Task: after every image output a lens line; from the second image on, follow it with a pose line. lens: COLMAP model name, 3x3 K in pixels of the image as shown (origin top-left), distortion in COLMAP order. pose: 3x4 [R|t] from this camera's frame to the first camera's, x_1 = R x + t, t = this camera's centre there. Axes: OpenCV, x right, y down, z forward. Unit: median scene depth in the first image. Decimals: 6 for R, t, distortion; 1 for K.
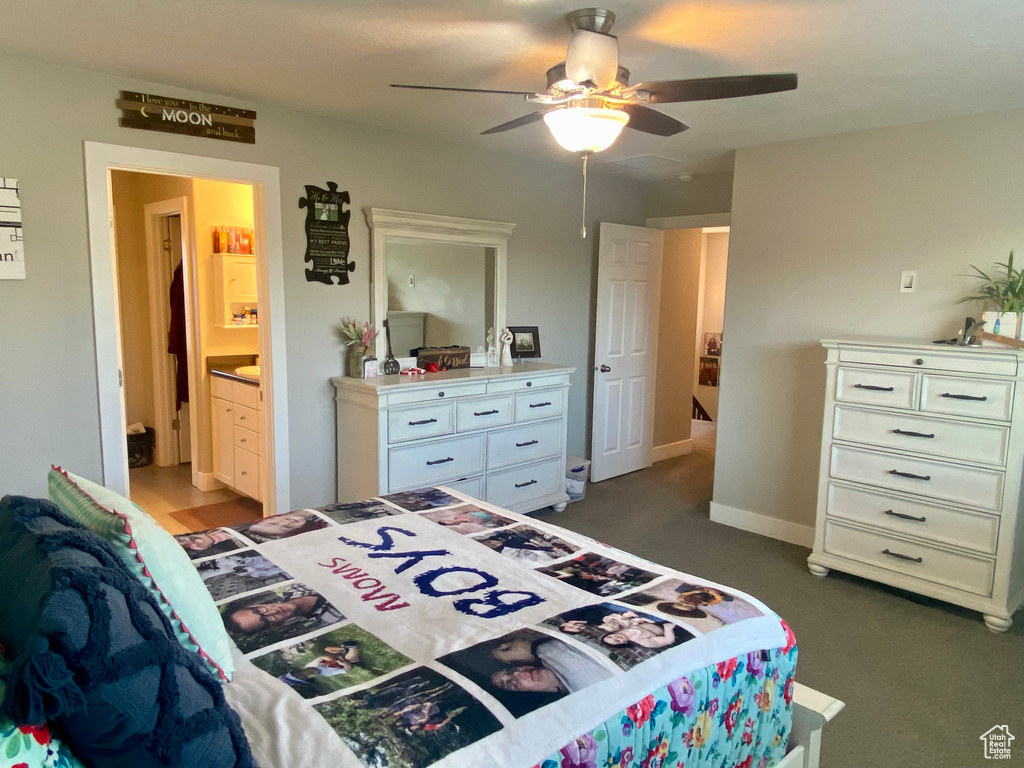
lens RADIAL K [[710.3, 0, 513.7], [0, 710.3, 381.0], [0, 0, 1]] dist [0.030800, -0.002136]
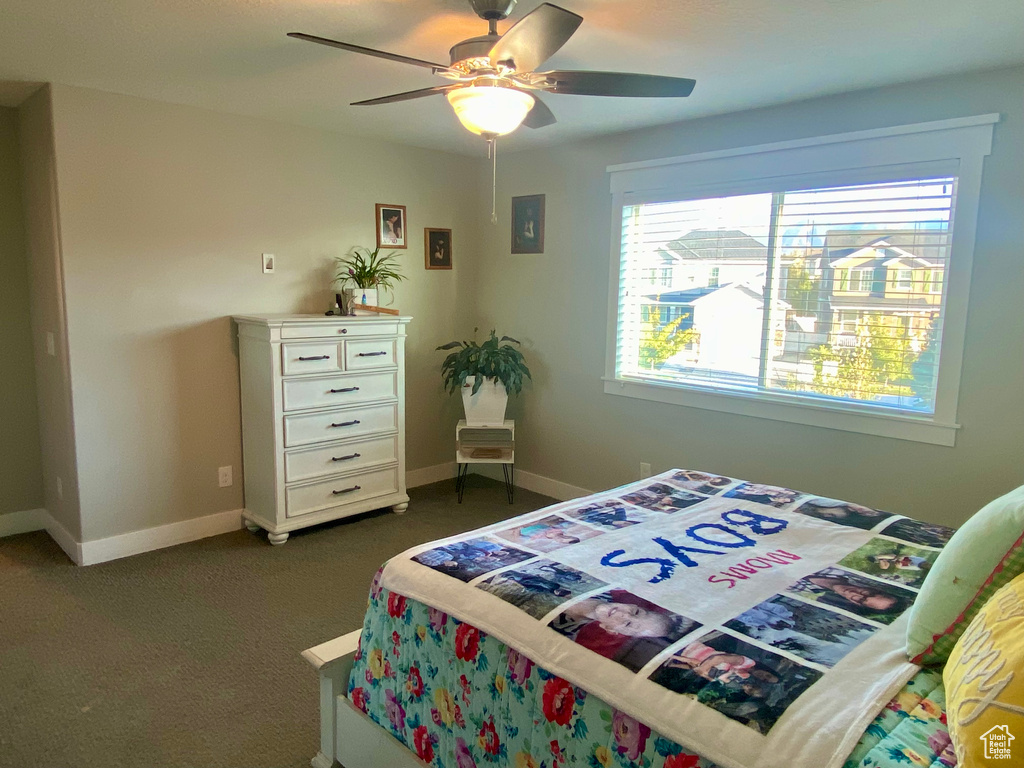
lens RADIAL K [[694.9, 0, 515.8], [0, 694.9, 380.8], [0, 0, 1]] dist [0.087740, -0.132251]
pose [[0.002754, -0.161533, 0.986863, -1.034901], [0.116353, 0.980216, 0.160120, -0.164744], [-0.993204, 0.114384, 0.021495, 1.133007]]
